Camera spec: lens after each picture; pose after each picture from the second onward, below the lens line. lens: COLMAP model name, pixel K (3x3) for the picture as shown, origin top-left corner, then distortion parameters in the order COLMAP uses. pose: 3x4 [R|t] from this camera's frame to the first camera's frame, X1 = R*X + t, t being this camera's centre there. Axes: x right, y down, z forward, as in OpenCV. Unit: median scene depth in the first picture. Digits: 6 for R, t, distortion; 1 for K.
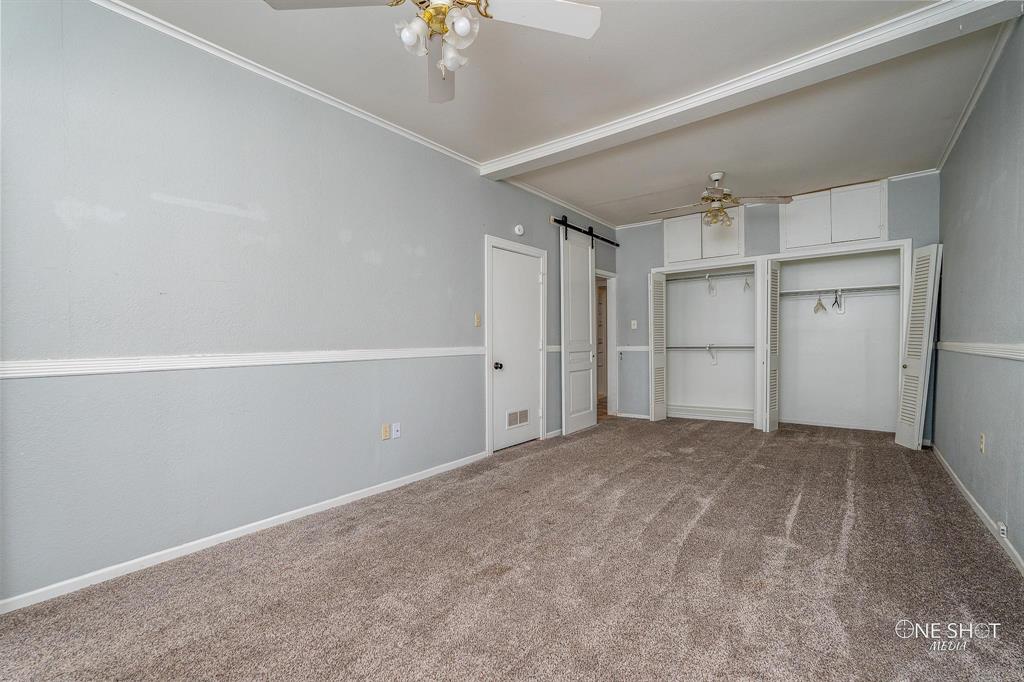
lens RADIAL K [[453.9, 0, 508.8], [0, 453.9, 346.2], [0, 0, 1]] dist [0.001053, -0.000643]
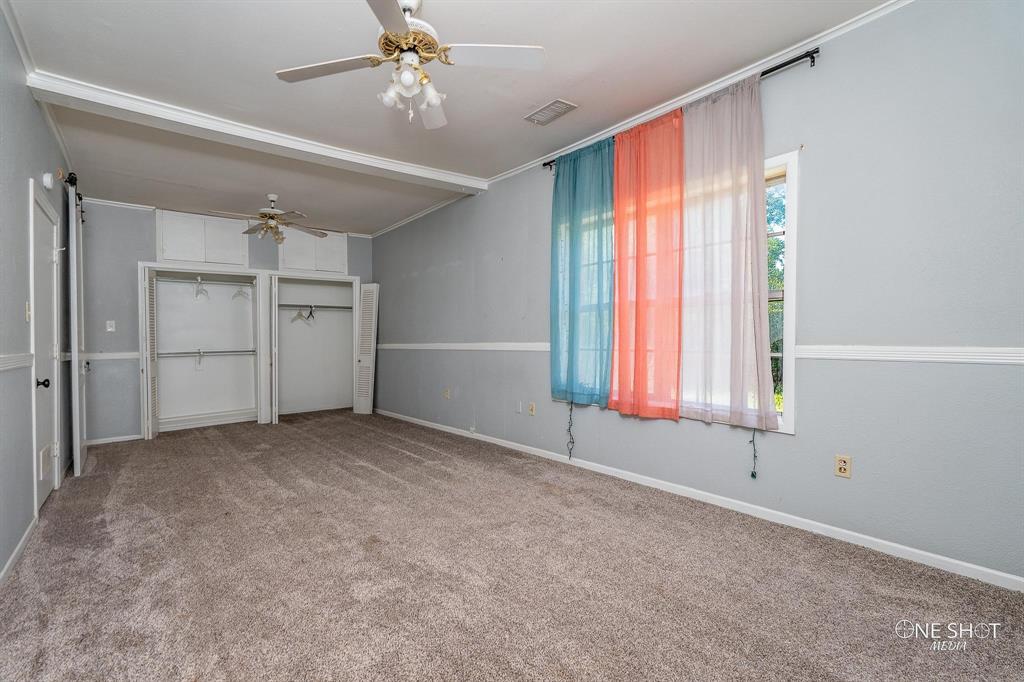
lens RADIAL K [[453.9, 0, 510.8], [0, 453.9, 341.9], [0, 0, 1]] dist [0.001053, -0.000643]
pose [[0.208731, 0.002950, 0.977969, -0.521594], [0.024895, 0.999655, -0.008329, 0.006842], [-0.977656, 0.026085, 0.208586, 0.200902]]
